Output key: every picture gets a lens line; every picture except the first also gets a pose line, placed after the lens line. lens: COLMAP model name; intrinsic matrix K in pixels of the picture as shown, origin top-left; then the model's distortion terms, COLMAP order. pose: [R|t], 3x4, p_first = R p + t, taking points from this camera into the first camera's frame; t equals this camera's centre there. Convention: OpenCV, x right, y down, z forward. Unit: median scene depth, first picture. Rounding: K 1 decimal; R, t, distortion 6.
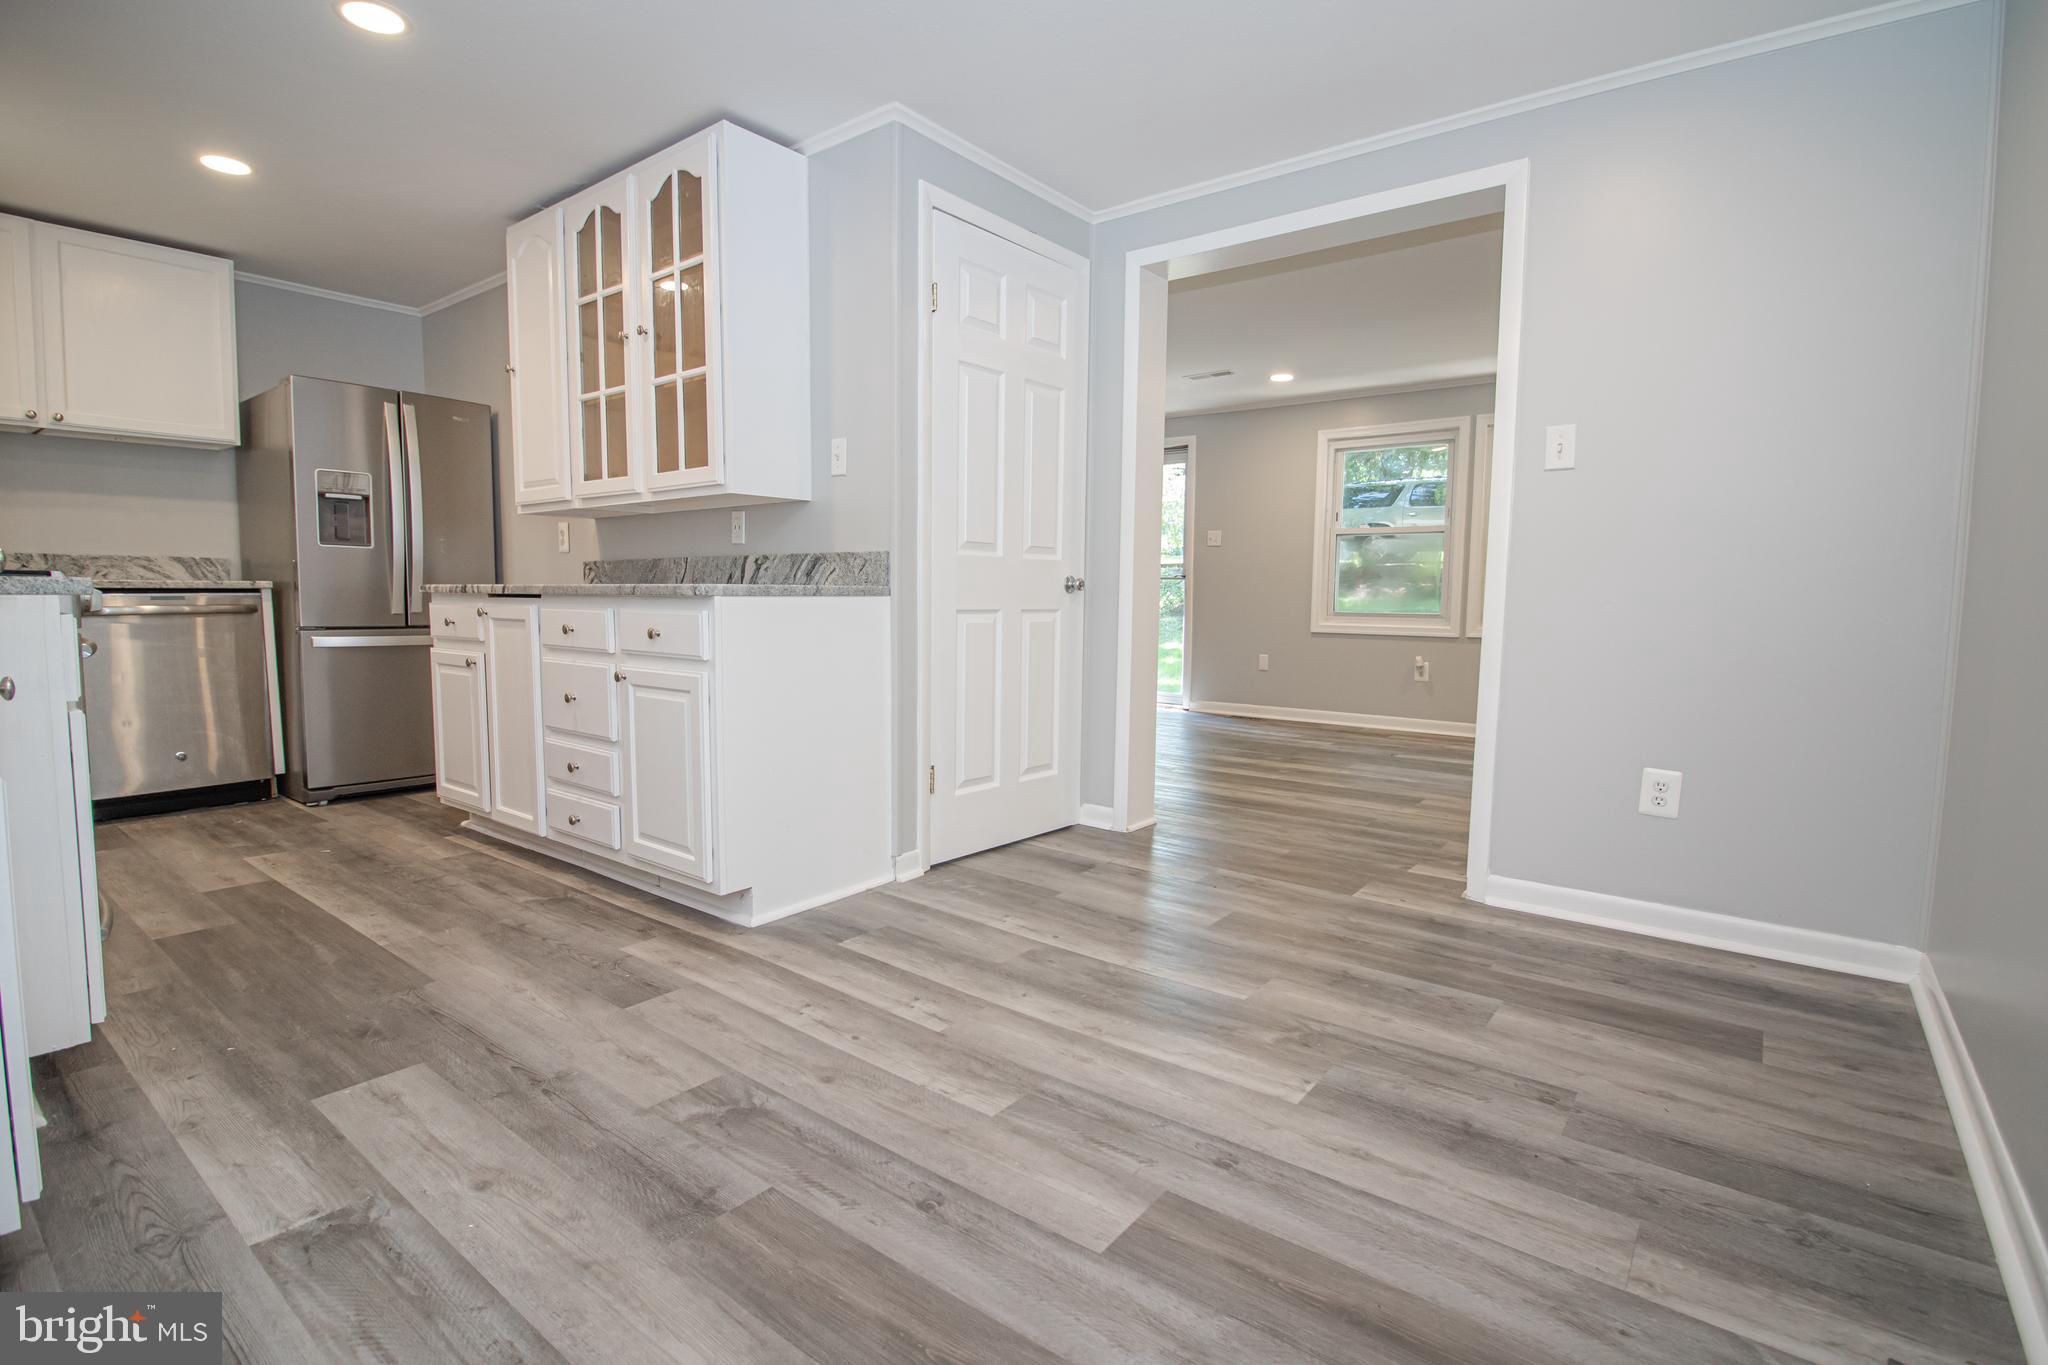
lens RADIAL K [[949.7, 0, 1025.7], [0, 949.7, 681.9], [0, 0, 1]] dist [-0.012904, -0.004033]
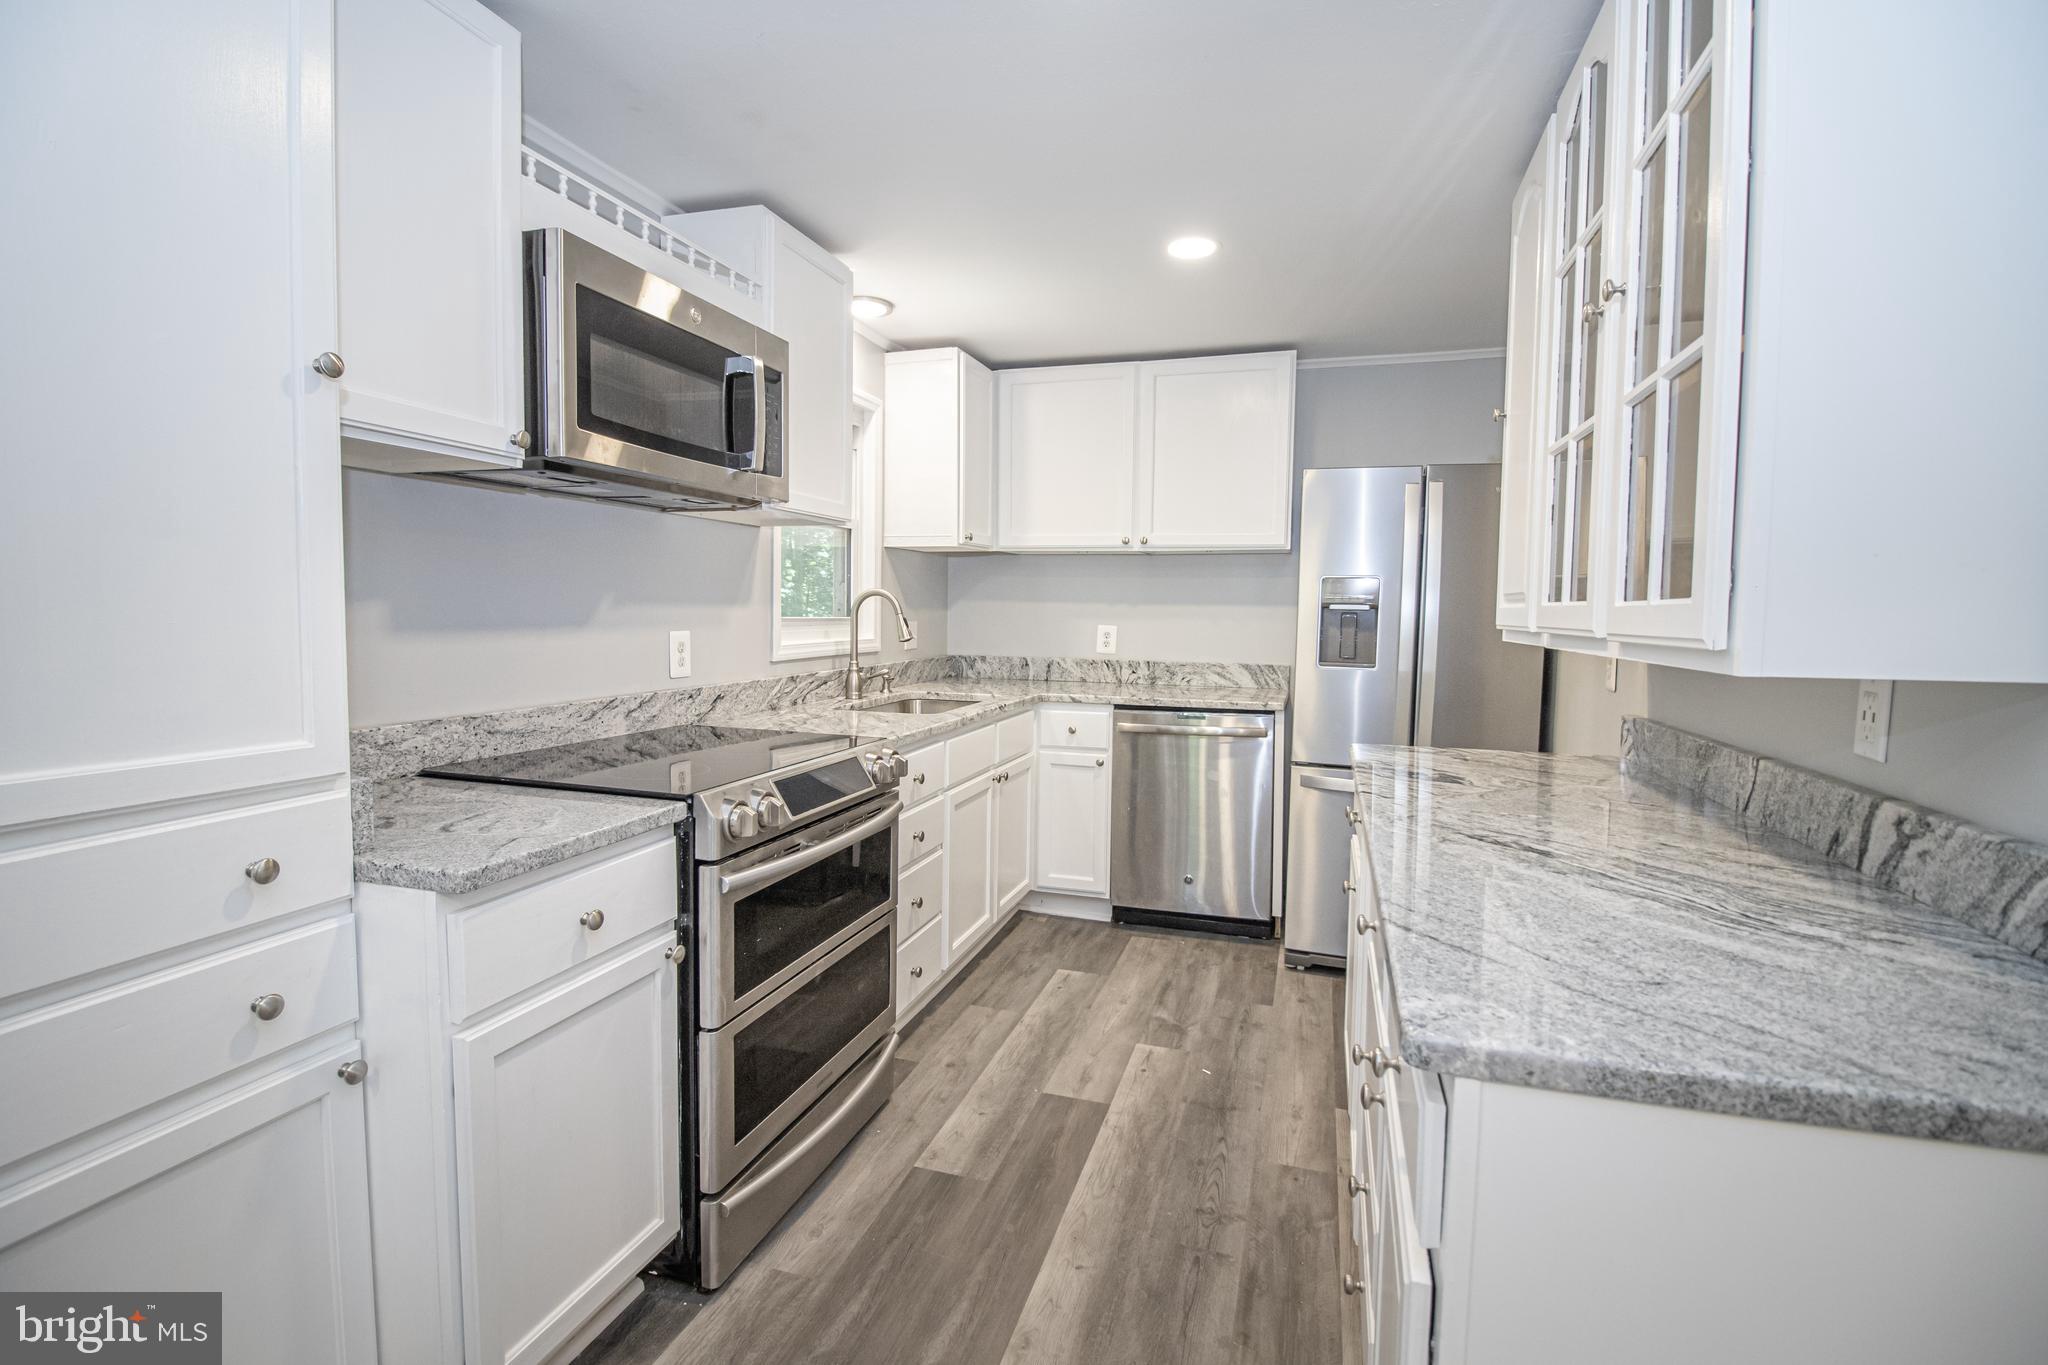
lens RADIAL K [[949.7, 0, 1022.4], [0, 949.7, 671.3], [0, 0, 1]] dist [-0.012904, -0.004033]
pose [[0.356797, 0.052557, -0.932702, -0.066580], [-0.097818, 0.995030, 0.018650, -0.147900], [0.929047, 0.084581, 0.360165, 0.512035]]
